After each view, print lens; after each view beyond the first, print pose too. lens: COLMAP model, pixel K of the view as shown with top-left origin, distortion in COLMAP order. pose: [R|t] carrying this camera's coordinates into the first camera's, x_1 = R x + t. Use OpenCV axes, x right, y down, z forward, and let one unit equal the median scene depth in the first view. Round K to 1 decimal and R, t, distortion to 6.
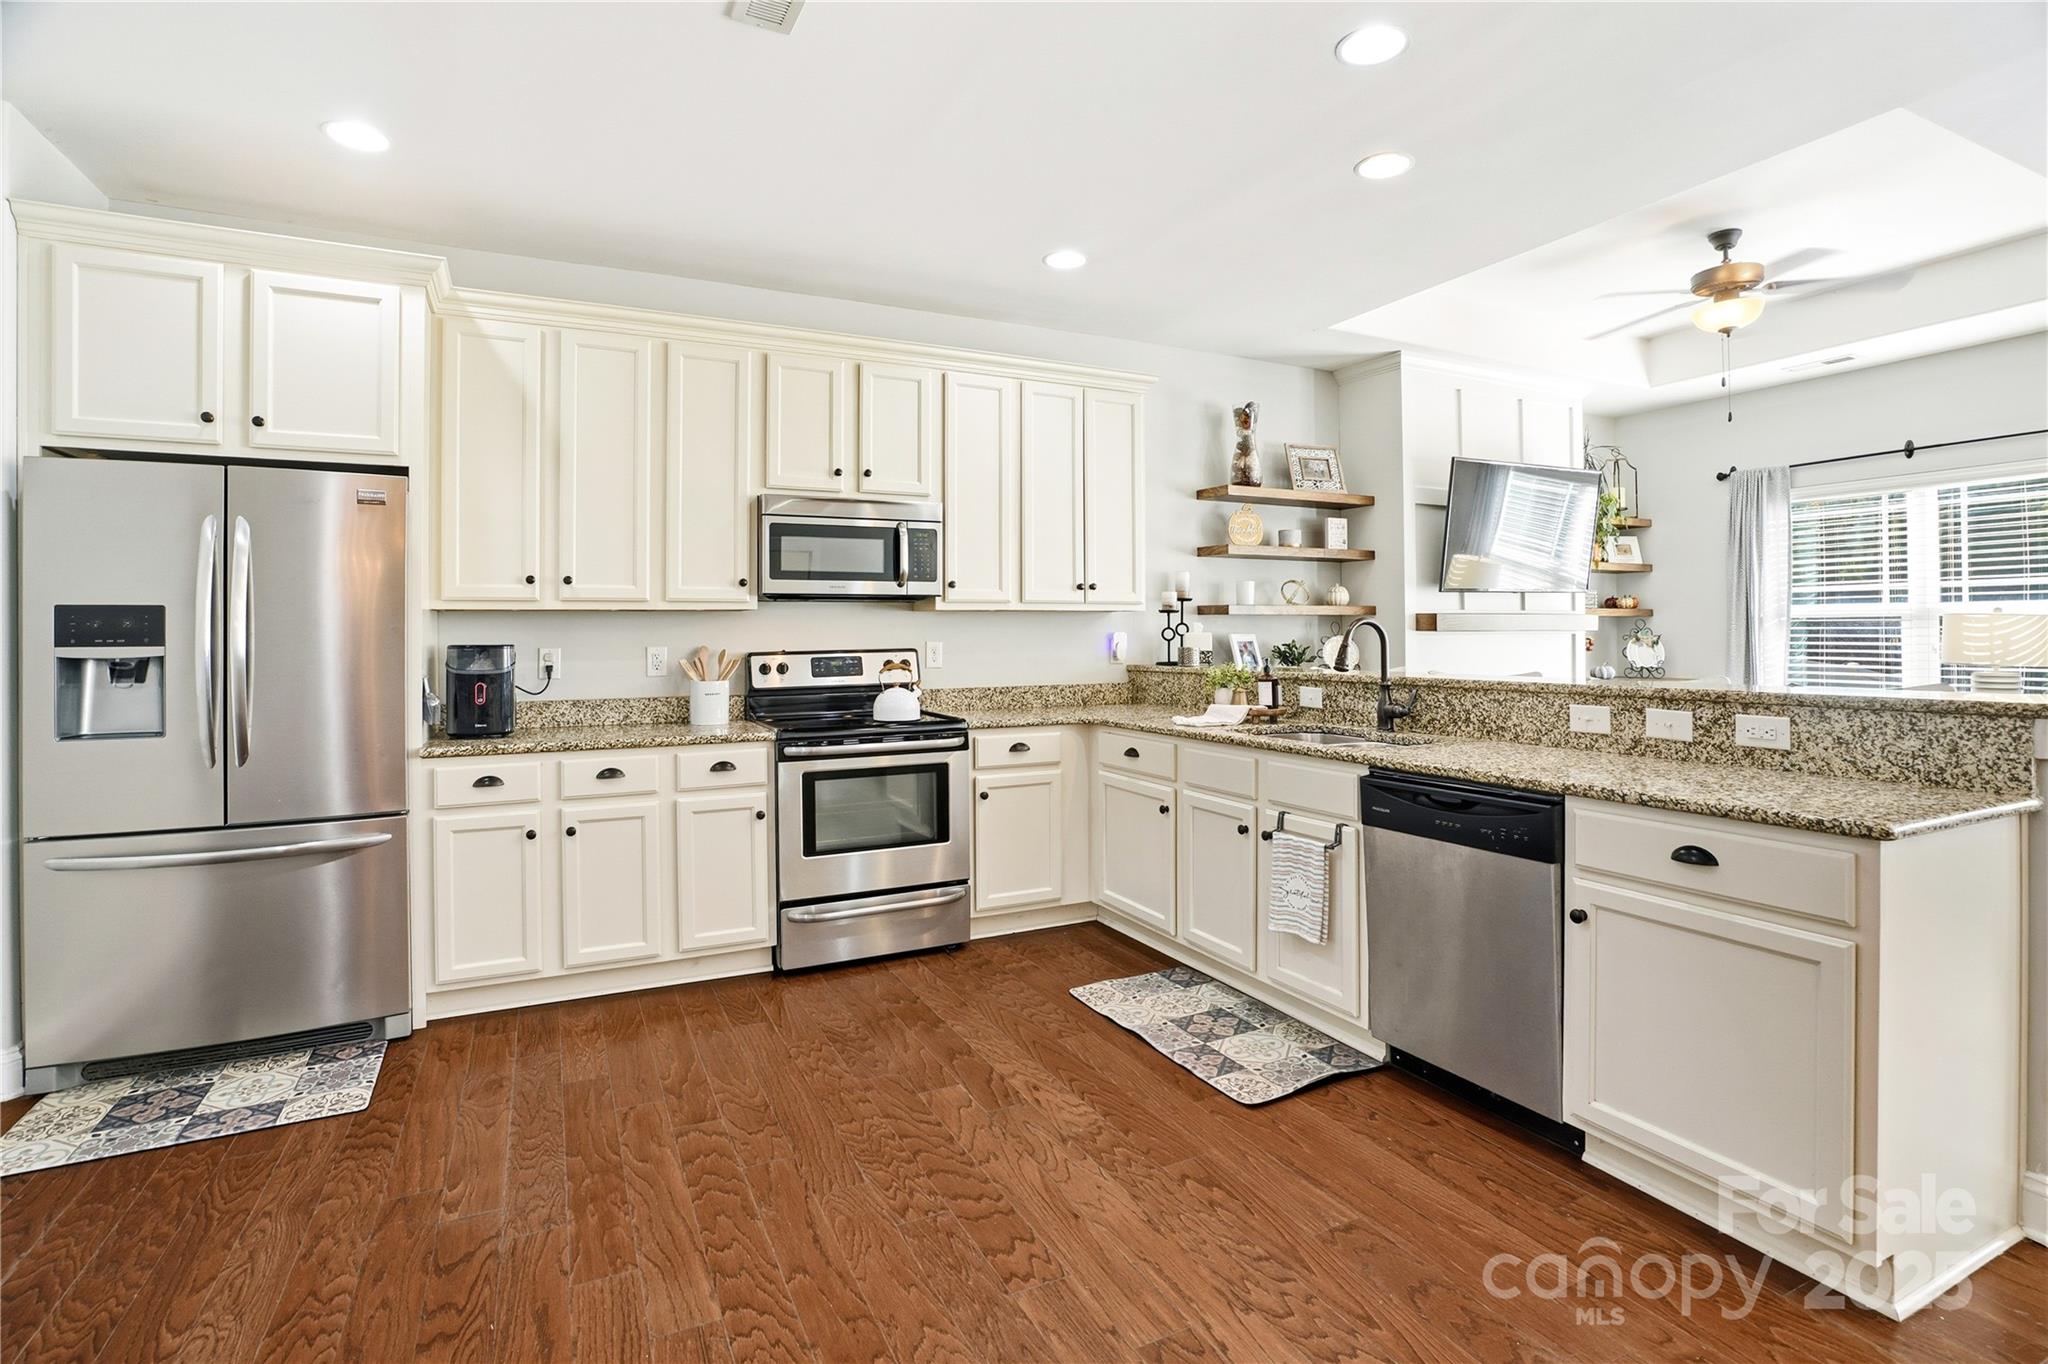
lens RADIAL K [[985.1, 0, 1022.0], [0, 985.1, 655.6], [0, 0, 1]] dist [-0.060966, 0.031229]
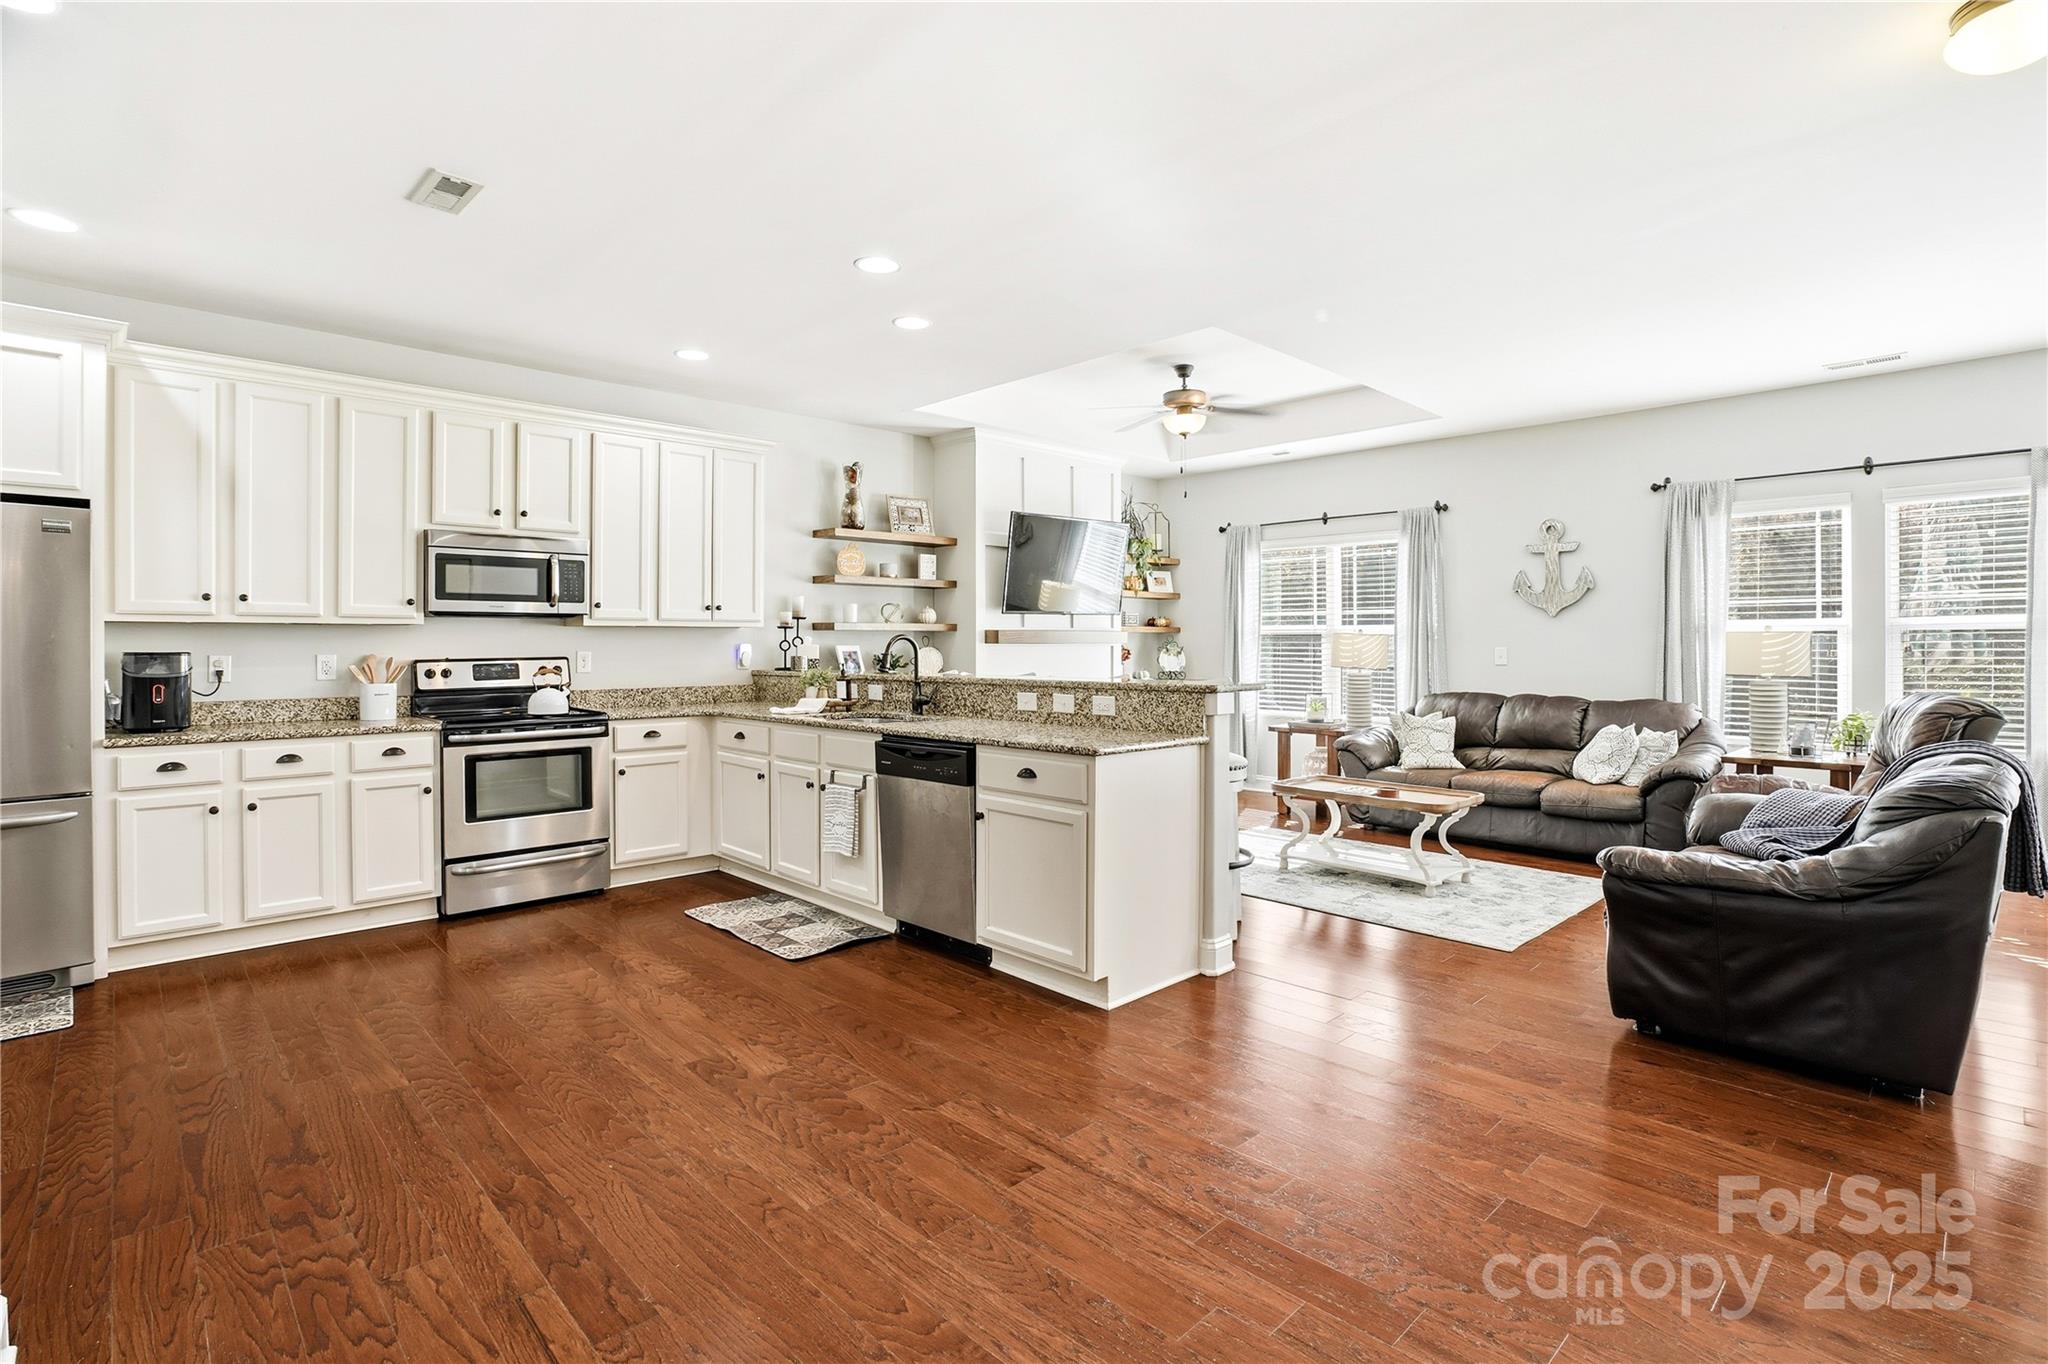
lens RADIAL K [[985.1, 0, 1022.0], [0, 985.1, 655.6], [0, 0, 1]] dist [-0.060966, 0.031229]
pose [[0.953806, 0.001060, 0.300421, 0.077756], [0.002072, 0.999947, -0.010106, 0.005695], [-0.300416, 0.010262, 0.953753, -0.367155]]
